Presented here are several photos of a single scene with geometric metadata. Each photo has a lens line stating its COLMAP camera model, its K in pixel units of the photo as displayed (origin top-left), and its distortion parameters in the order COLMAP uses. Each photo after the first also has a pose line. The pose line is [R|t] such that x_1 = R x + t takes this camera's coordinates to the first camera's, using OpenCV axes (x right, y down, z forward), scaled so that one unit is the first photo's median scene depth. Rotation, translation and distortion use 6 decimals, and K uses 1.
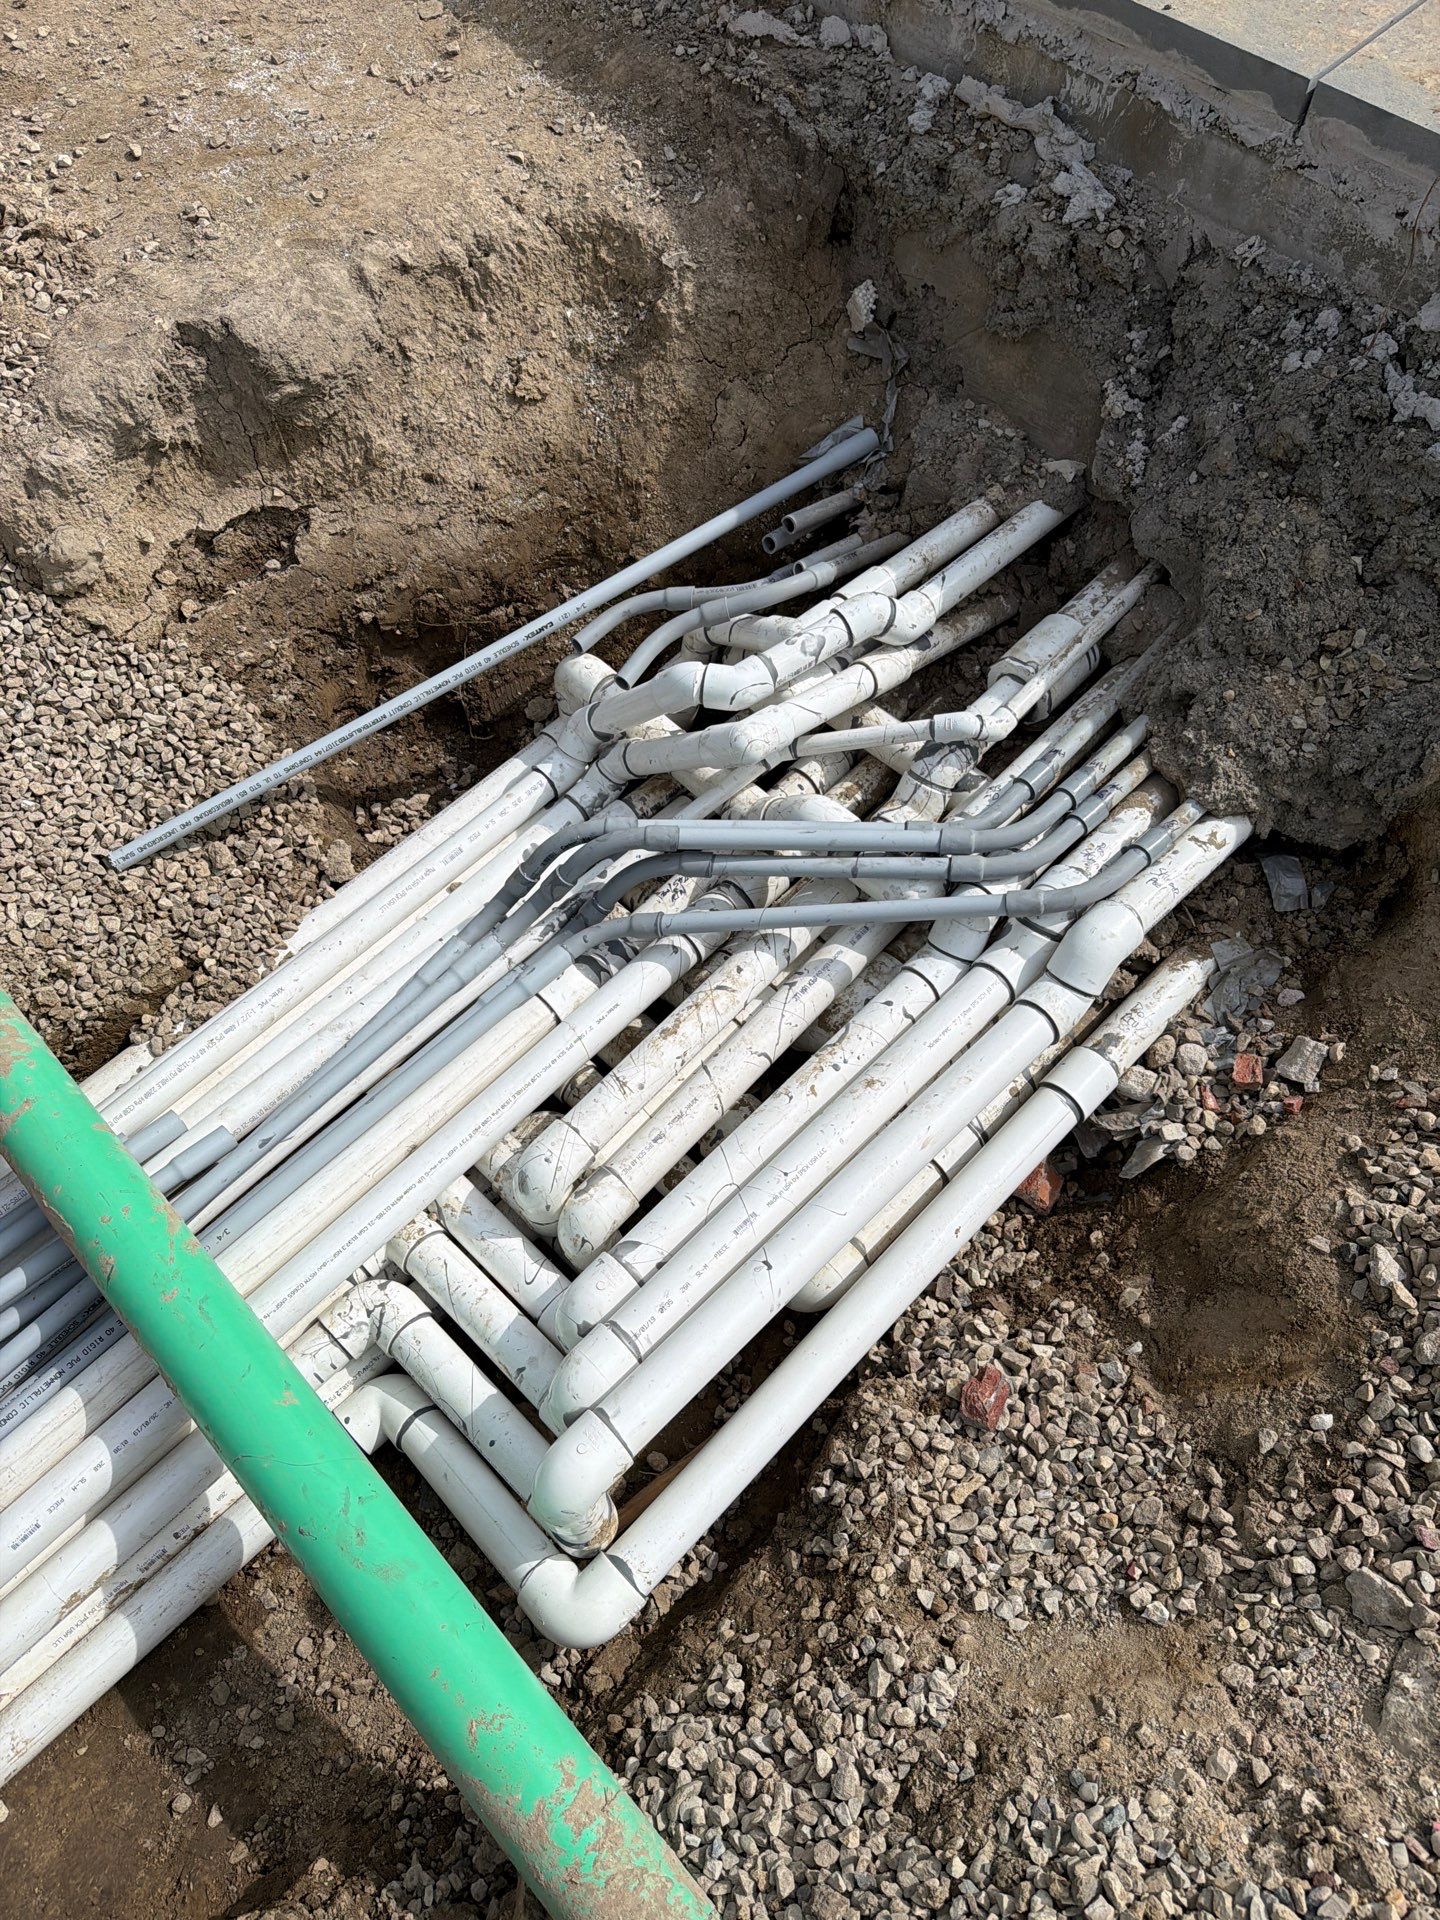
lens RADIAL K [[1382.8, 0, 715.2], [0, 1382.8, 952.1], [0, 0, 1]] dist [0.062112, -0.081406]
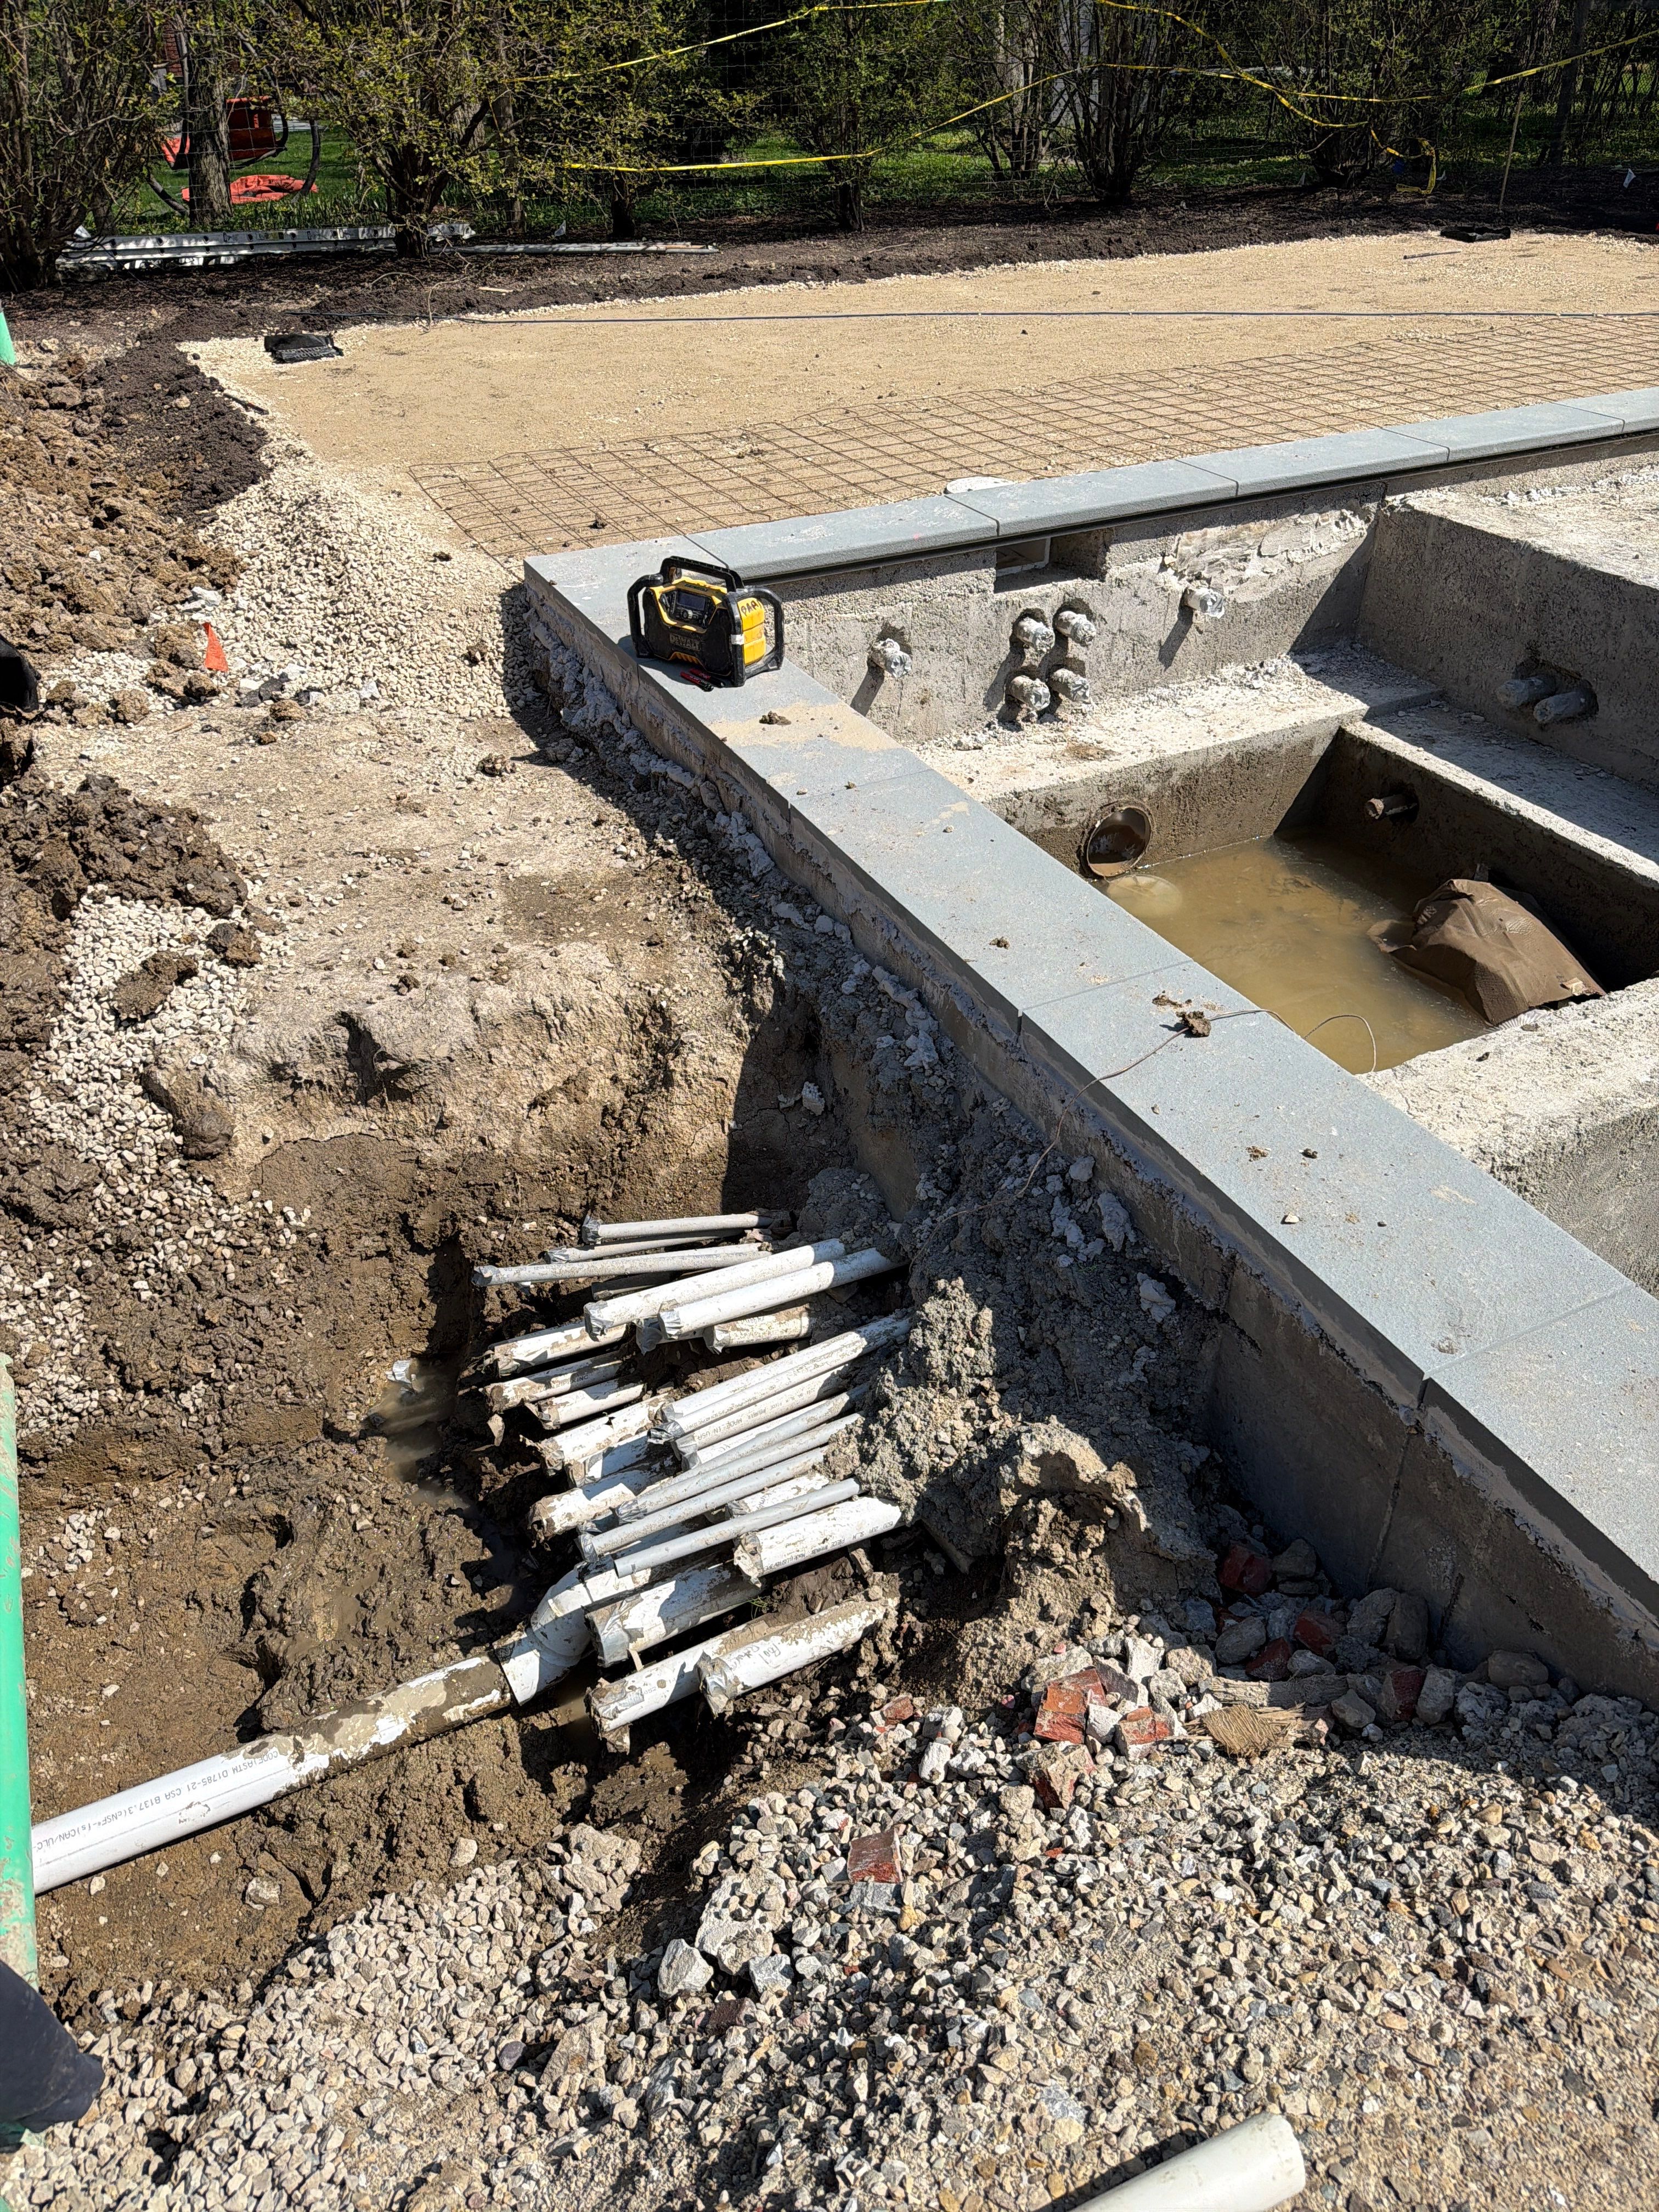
lens RADIAL K [[1604.4, 0, 830.4], [0, 1604.4, 1078.8], [0, 0, 1]] dist [0.063502, -0.033666]
pose [[0.945690, 0.195143, -0.259981, 0.576051], [-0.286214, 0.879024, -0.381311, 0.126796], [0.154119, 0.435012, 0.887137, -0.428582]]
